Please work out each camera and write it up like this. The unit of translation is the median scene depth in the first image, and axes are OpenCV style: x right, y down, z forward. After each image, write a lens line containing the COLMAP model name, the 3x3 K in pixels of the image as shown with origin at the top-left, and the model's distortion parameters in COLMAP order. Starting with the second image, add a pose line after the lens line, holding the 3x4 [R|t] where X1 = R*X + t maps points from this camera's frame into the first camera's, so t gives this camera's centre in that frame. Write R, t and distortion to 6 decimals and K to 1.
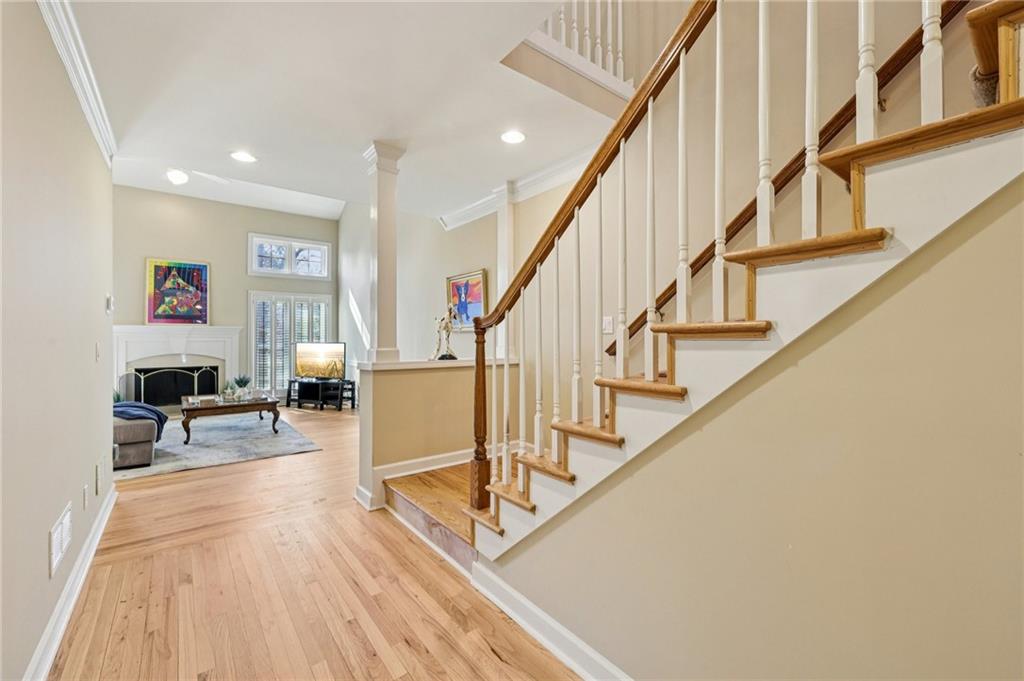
lens RADIAL K [[421.6, 0, 505.0], [0, 421.6, 337.7], [0, 0, 1]] dist [0.001867, 0.000299]
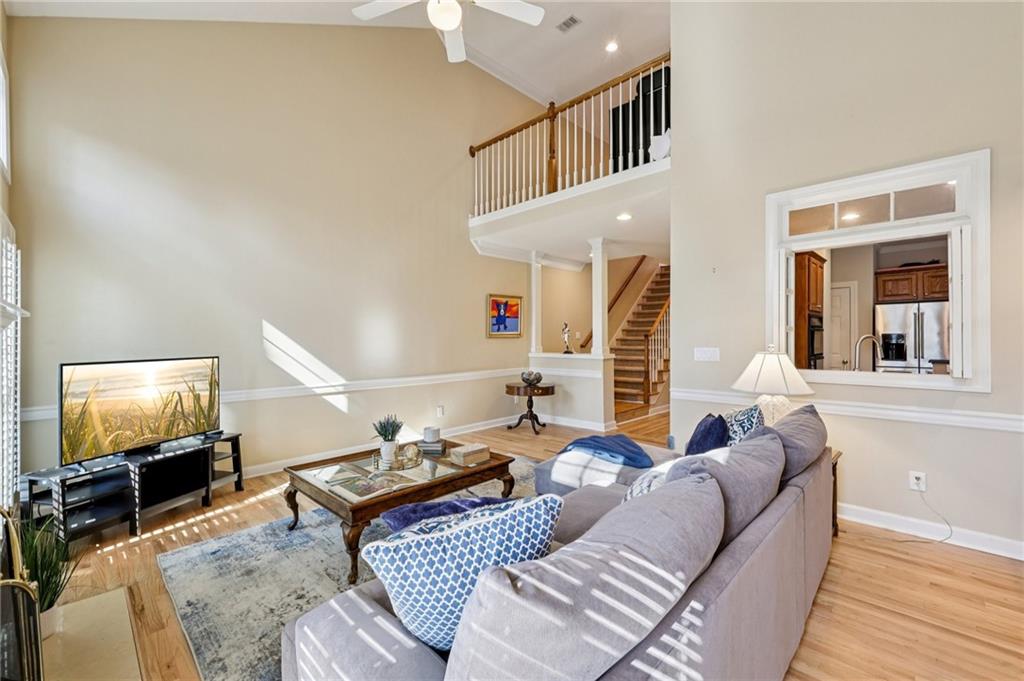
lens RADIAL K [[421.6, 0, 516.6], [0, 421.6, 342.1], [0, 0, 1]] dist [0.001867, 0.000299]
pose [[-0.146710, -0.005306, 0.989165, -2.053361], [-0.000565, 0.999986, 0.005280, -0.008129], [-0.989179, 0.000215, -0.146711, 1.628093]]
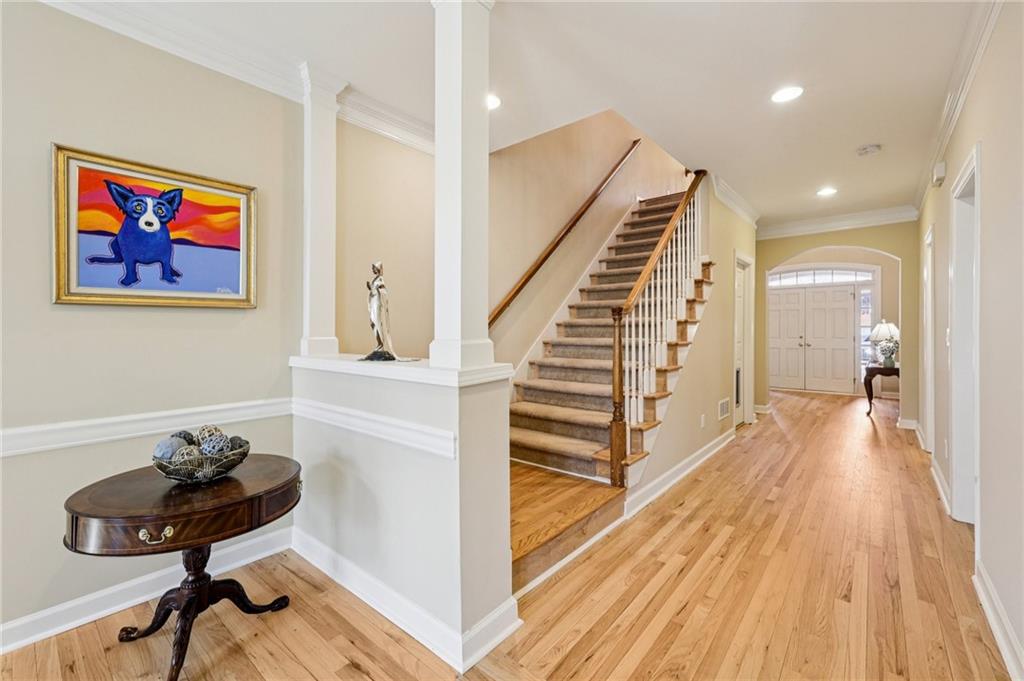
lens RADIAL K [[421.6, 0, 509.5], [0, 421.6, 333.3], [0, 0, 1]] dist [0.001867, 0.000299]
pose [[-0.206244, -0.003404, 0.978495, -0.809003], [-0.004028, 0.999988, 0.002630, 0.013837], [-0.978492, -0.003399, -0.206256, 1.046113]]
